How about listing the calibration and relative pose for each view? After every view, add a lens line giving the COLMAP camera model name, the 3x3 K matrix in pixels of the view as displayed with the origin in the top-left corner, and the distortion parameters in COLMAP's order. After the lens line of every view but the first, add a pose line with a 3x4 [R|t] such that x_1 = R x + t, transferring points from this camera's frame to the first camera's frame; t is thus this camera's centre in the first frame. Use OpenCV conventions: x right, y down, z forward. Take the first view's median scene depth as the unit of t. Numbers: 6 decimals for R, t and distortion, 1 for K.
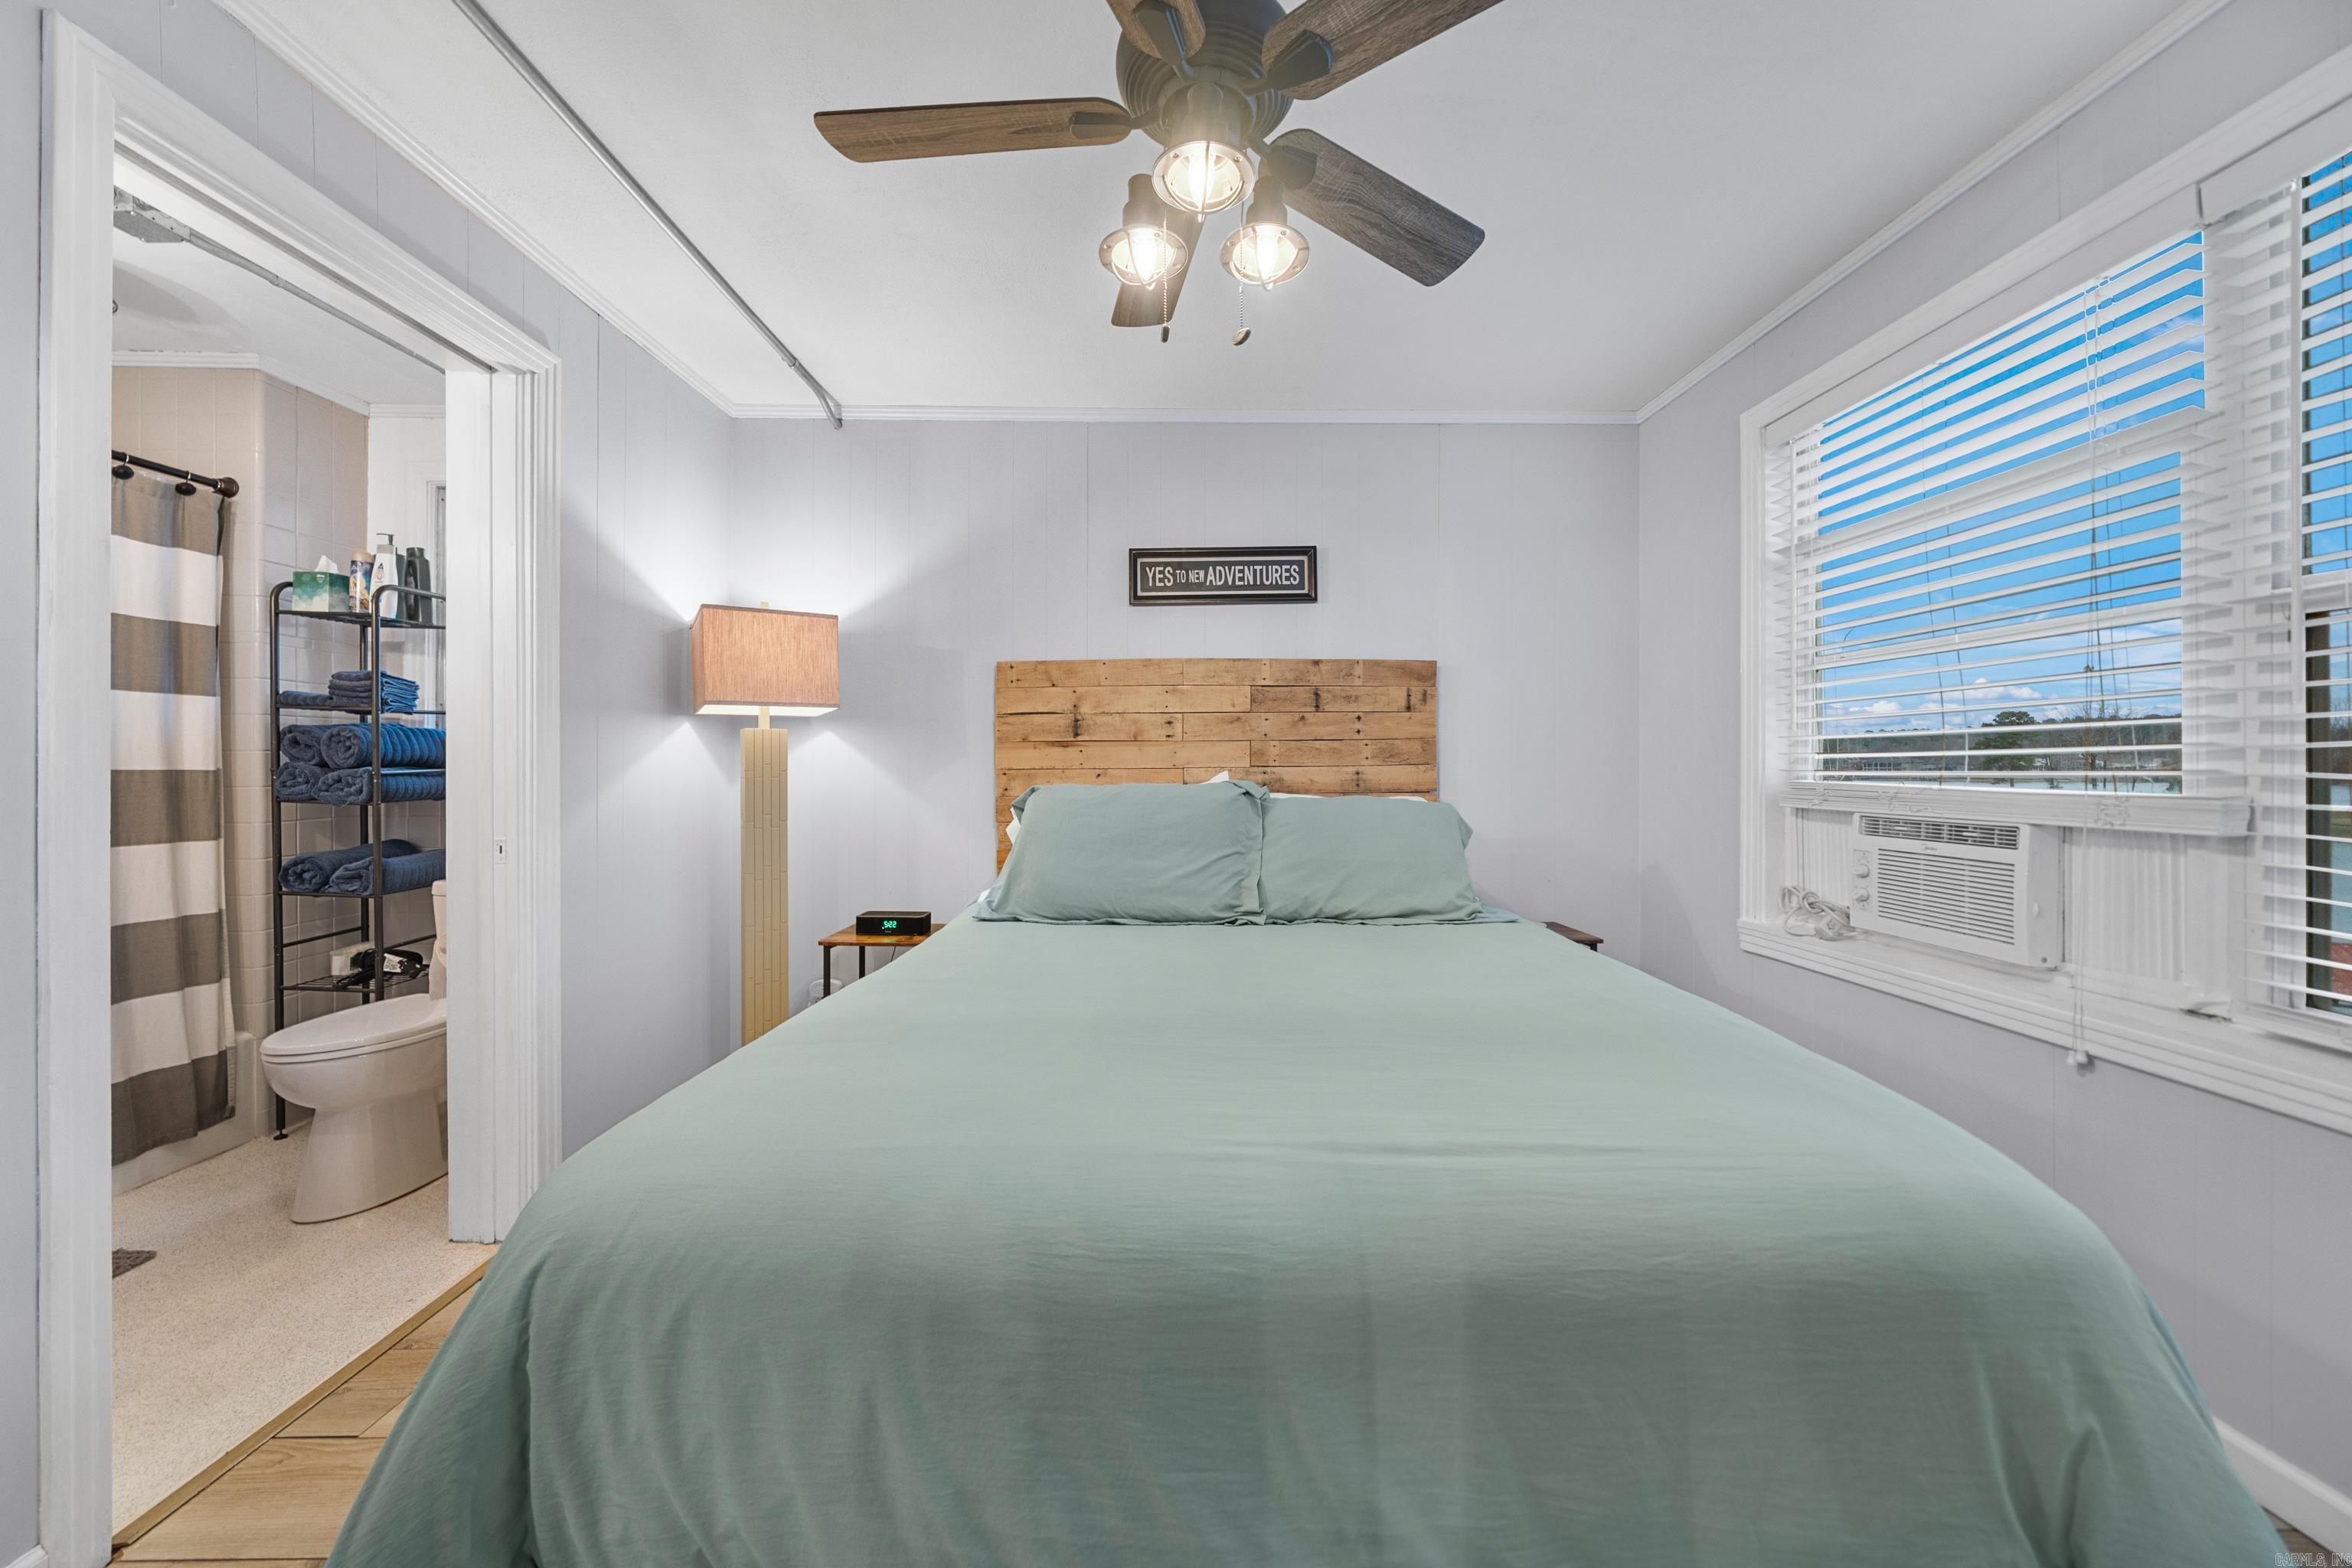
lens RADIAL K [[802.8, 0, 1179.2], [0, 802.8, 765.5], [0, 0, 1]] dist [-0.003642, -0.000228]
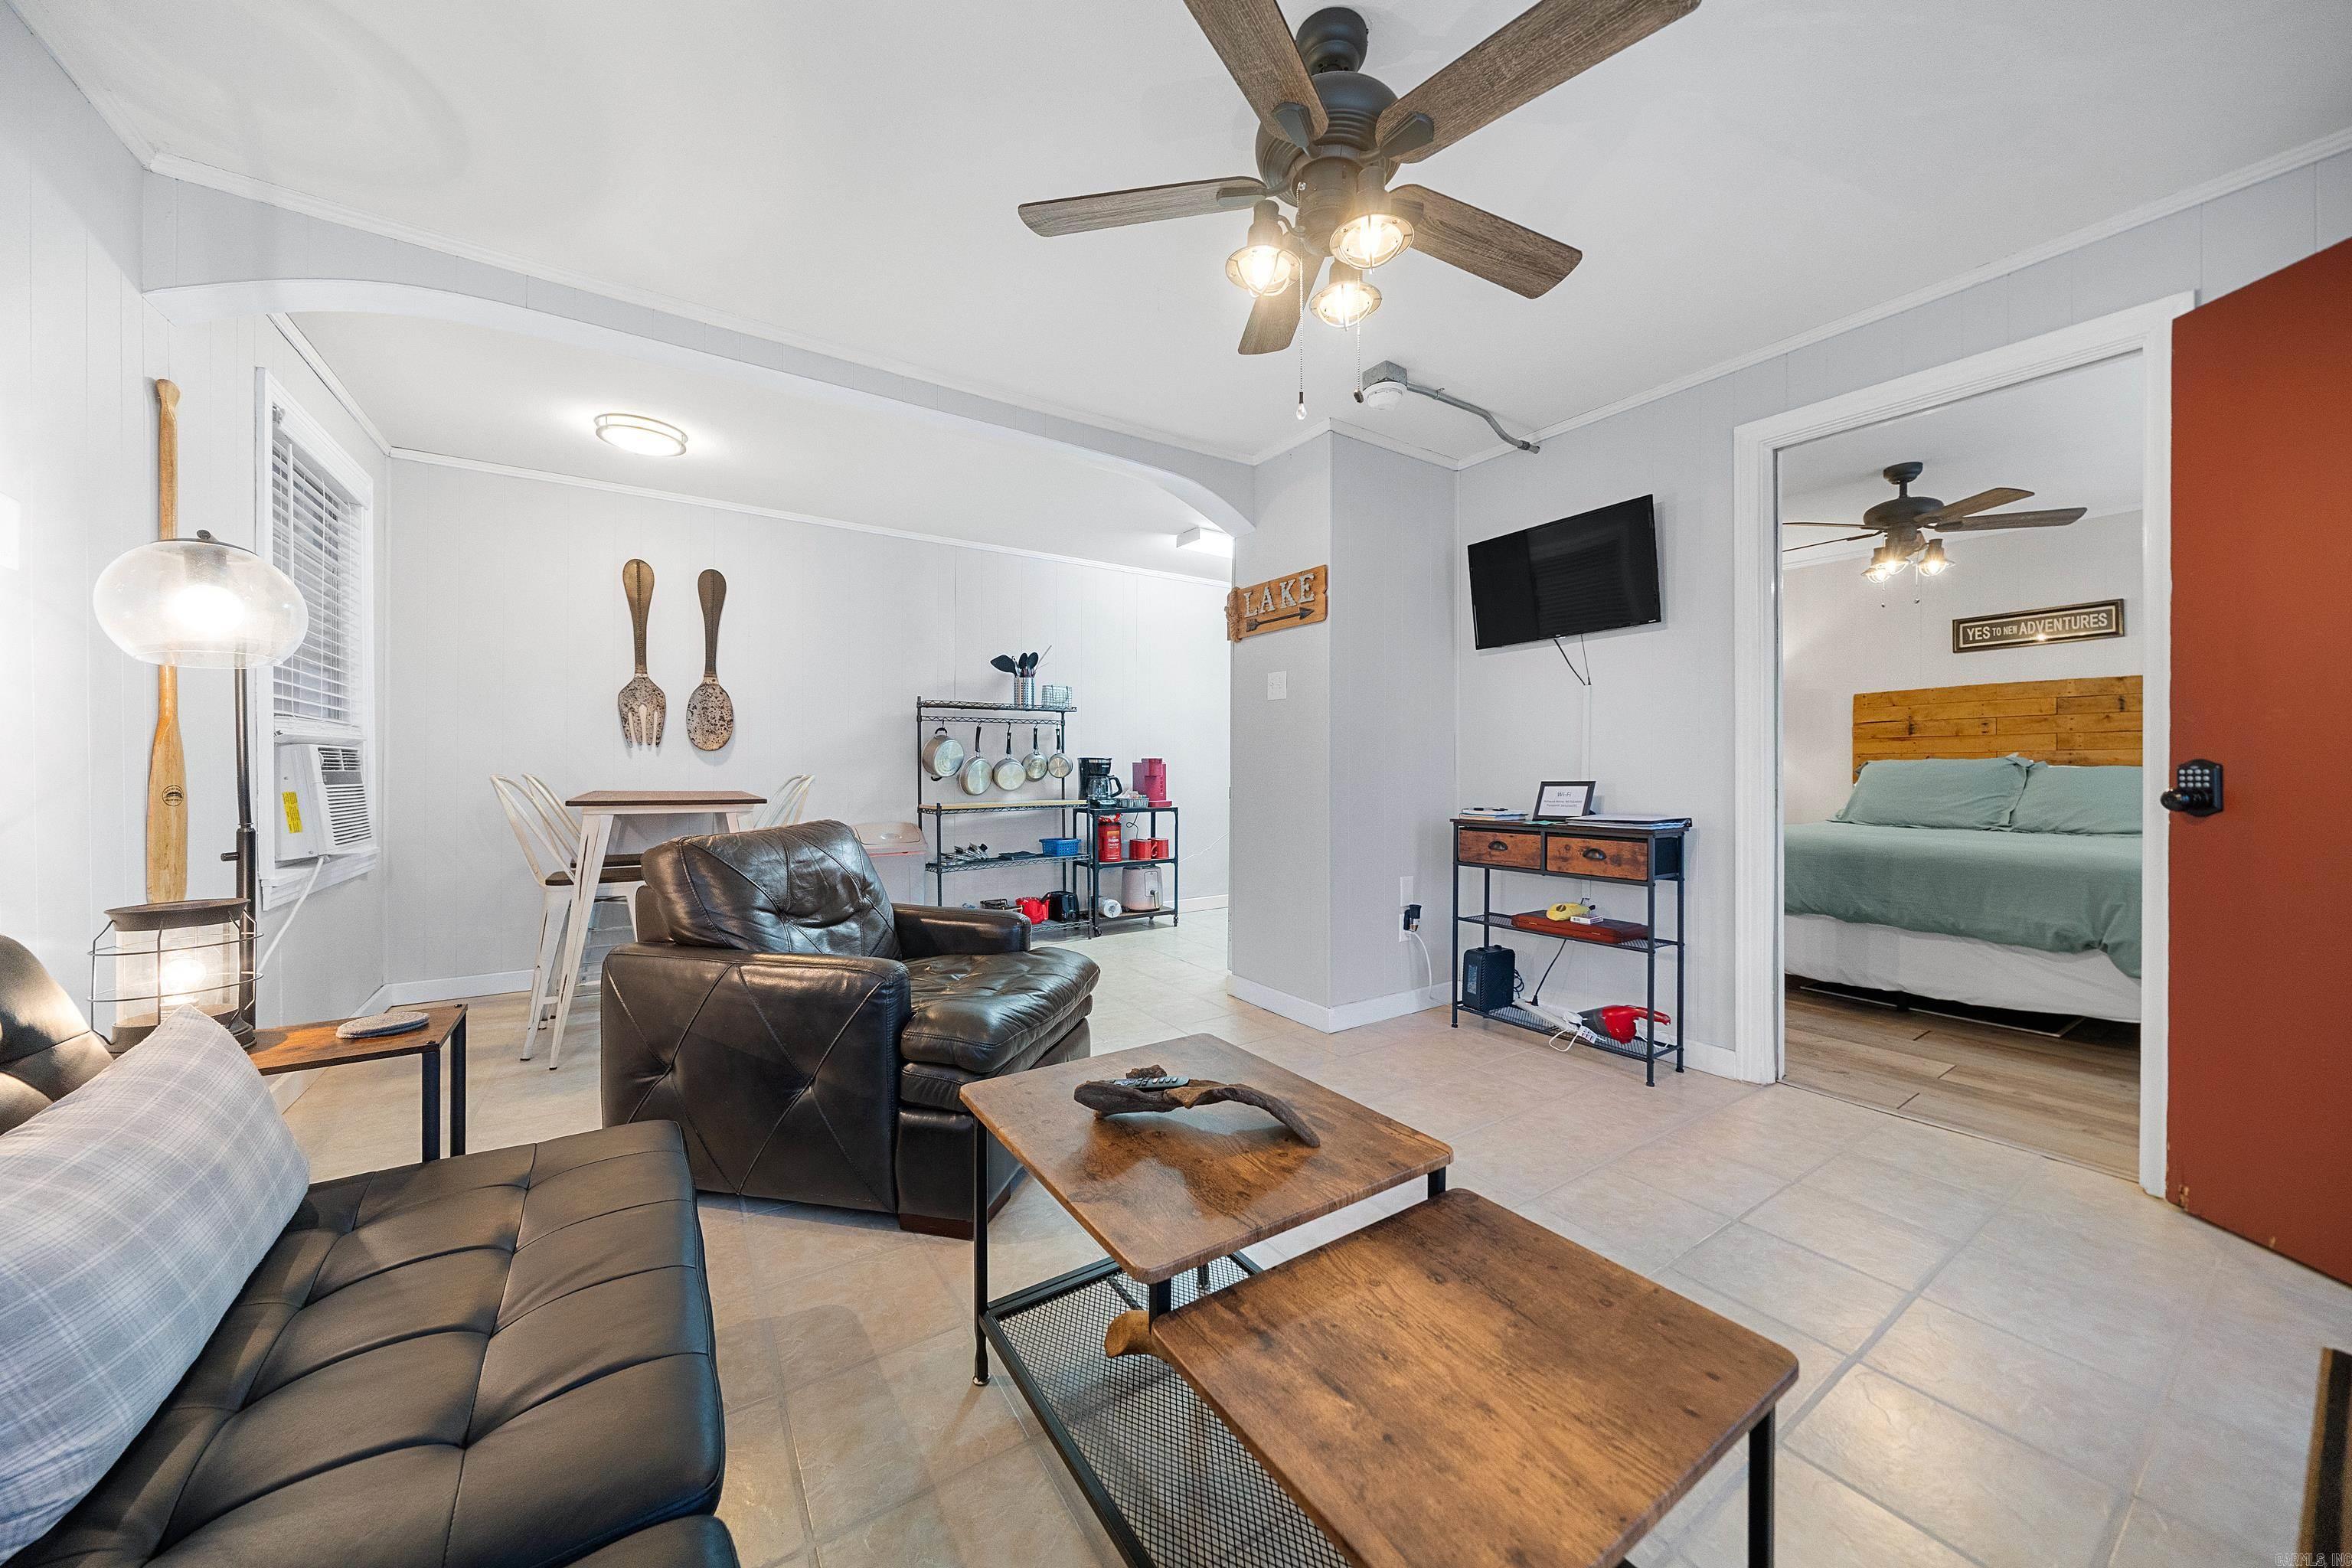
lens RADIAL K [[807.8, 0, 1186.2], [0, 807.8, 772.0], [0, 0, 1]] dist [-0.003530, -0.000153]
pose [[0.547857, 0.004228, -0.836562, 0.467146], [0.001738, 0.999979, 0.006191, 0.030828], [0.836570, -0.004846, 0.547838, -1.245861]]
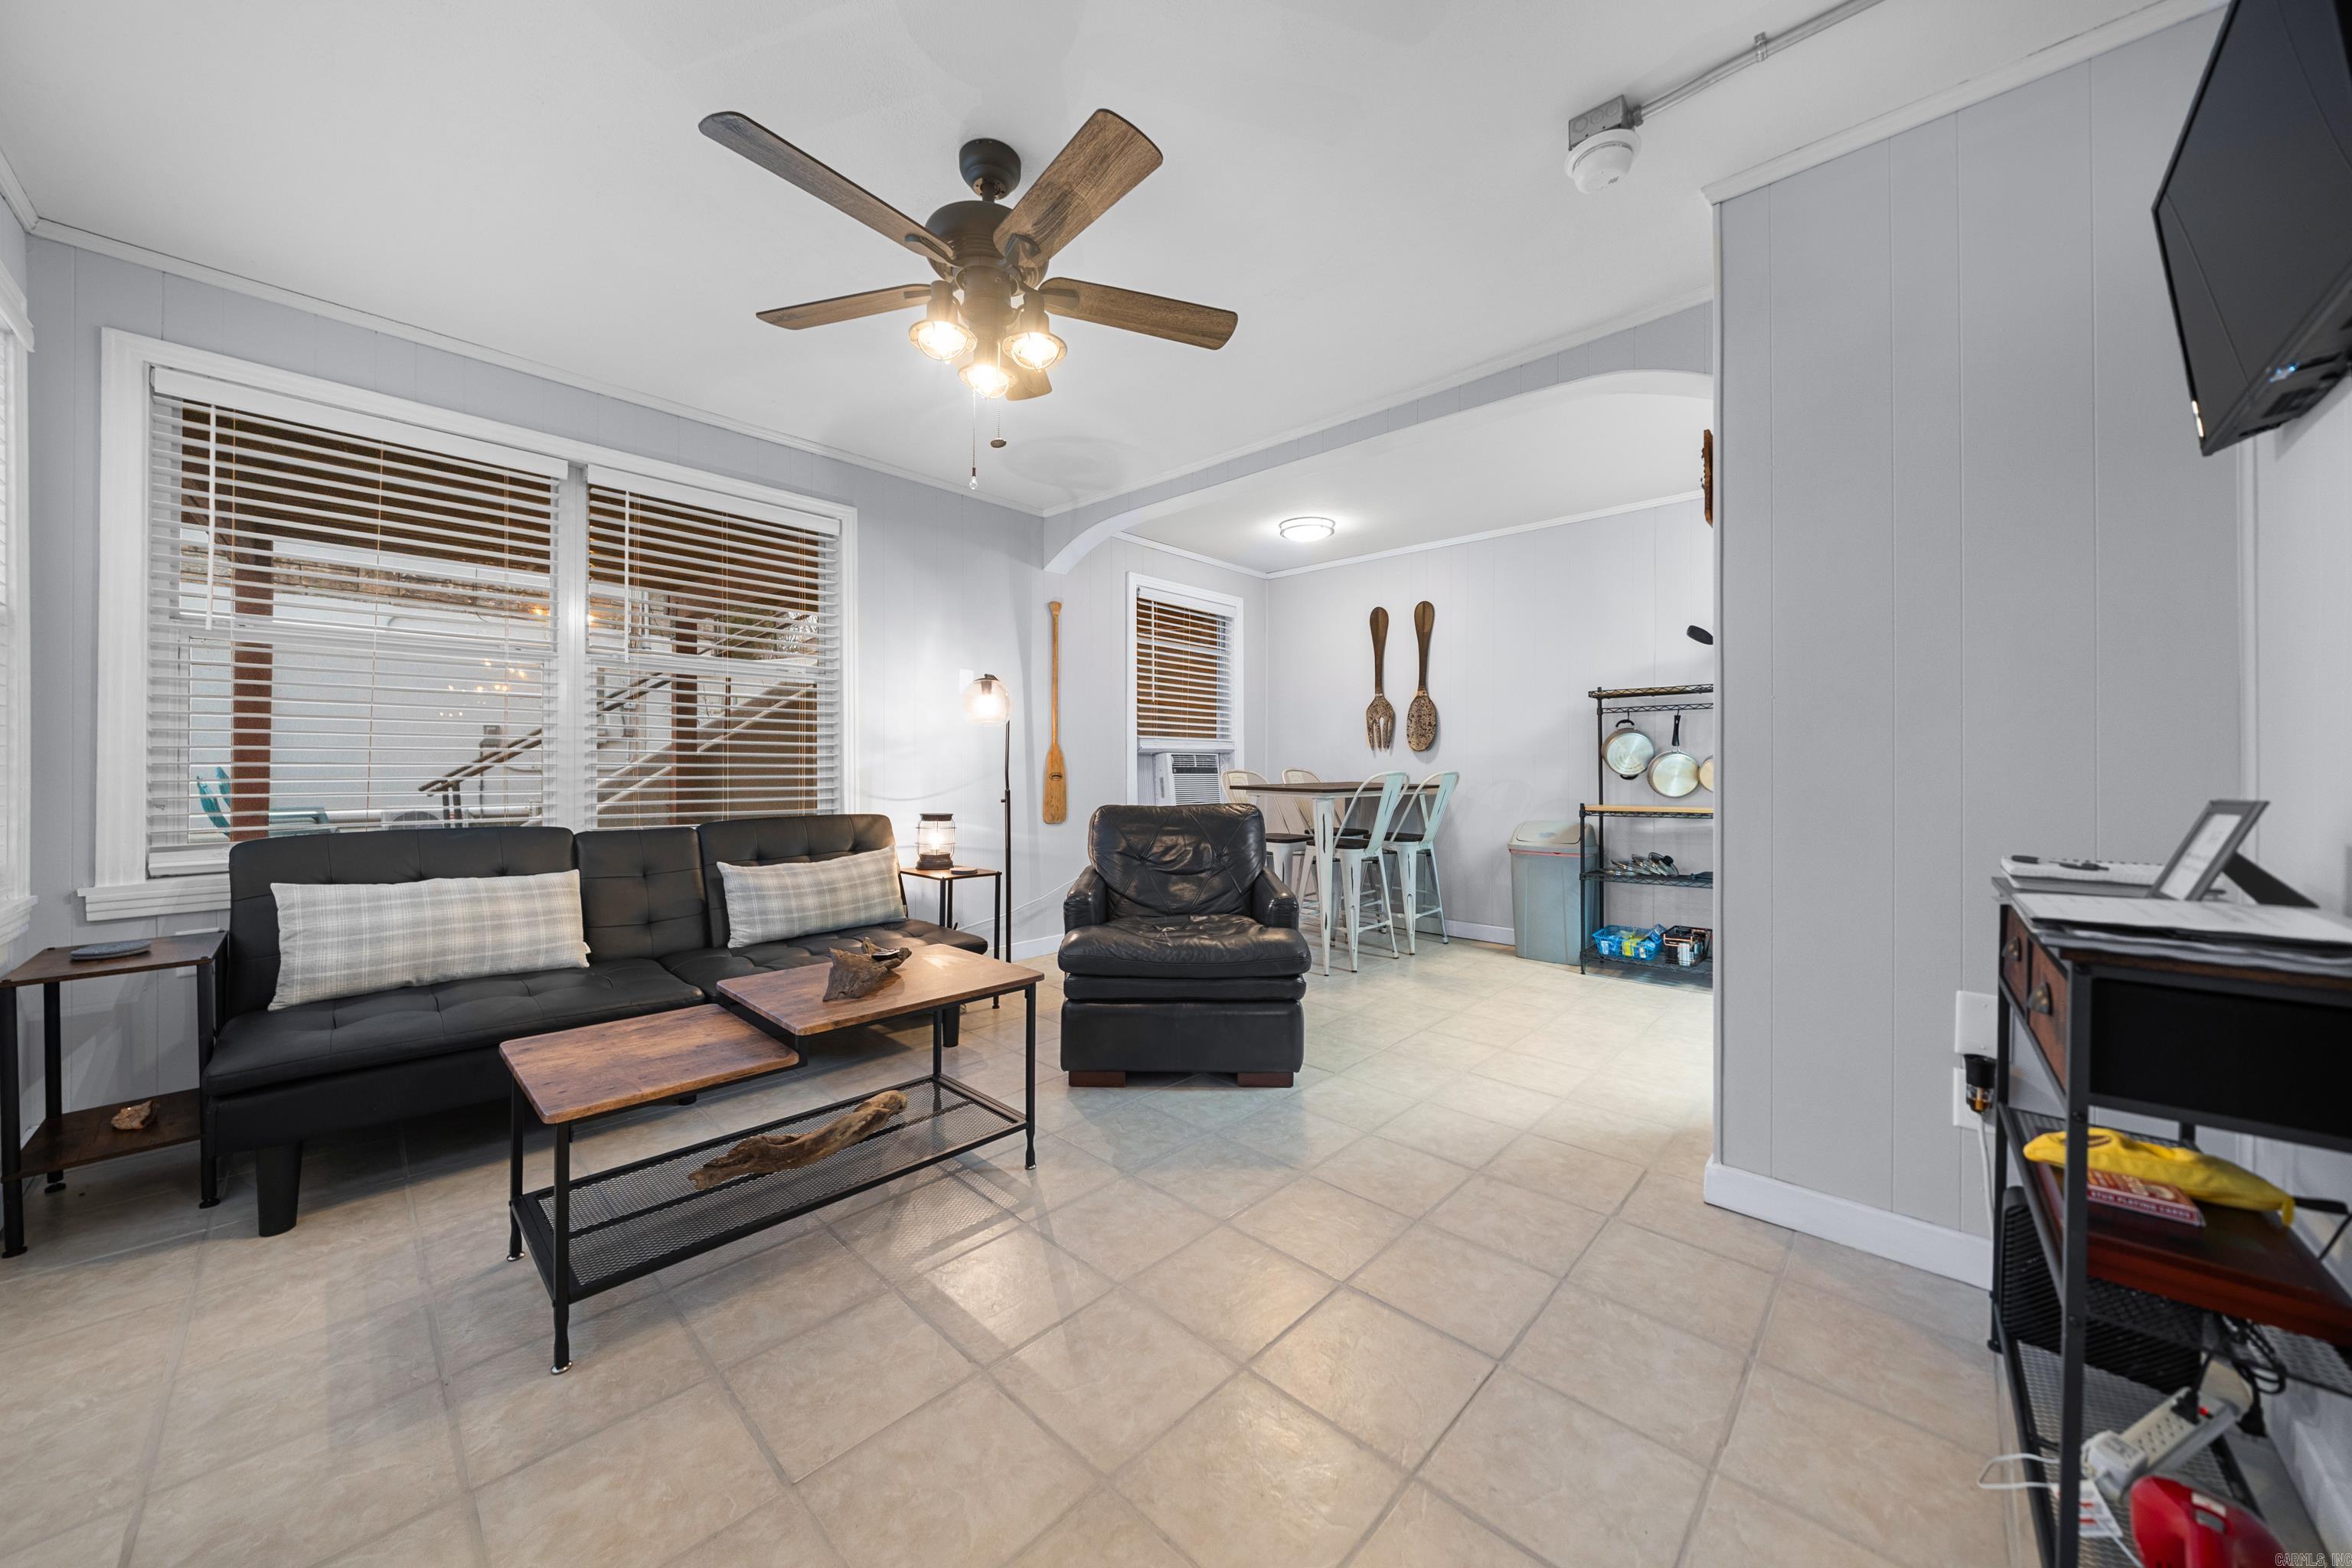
lens RADIAL K [[818.6, 0, 1182.6], [0, 818.6, 768.5], [0, 0, 1]] dist [-0.004638, -0.000155]
pose [[-0.690732, 0.001643, -0.723109, 0.437643], [0.000769, 0.999999, 0.001537, 0.035163], [0.723110, 0.000505, -0.690732, -0.302906]]
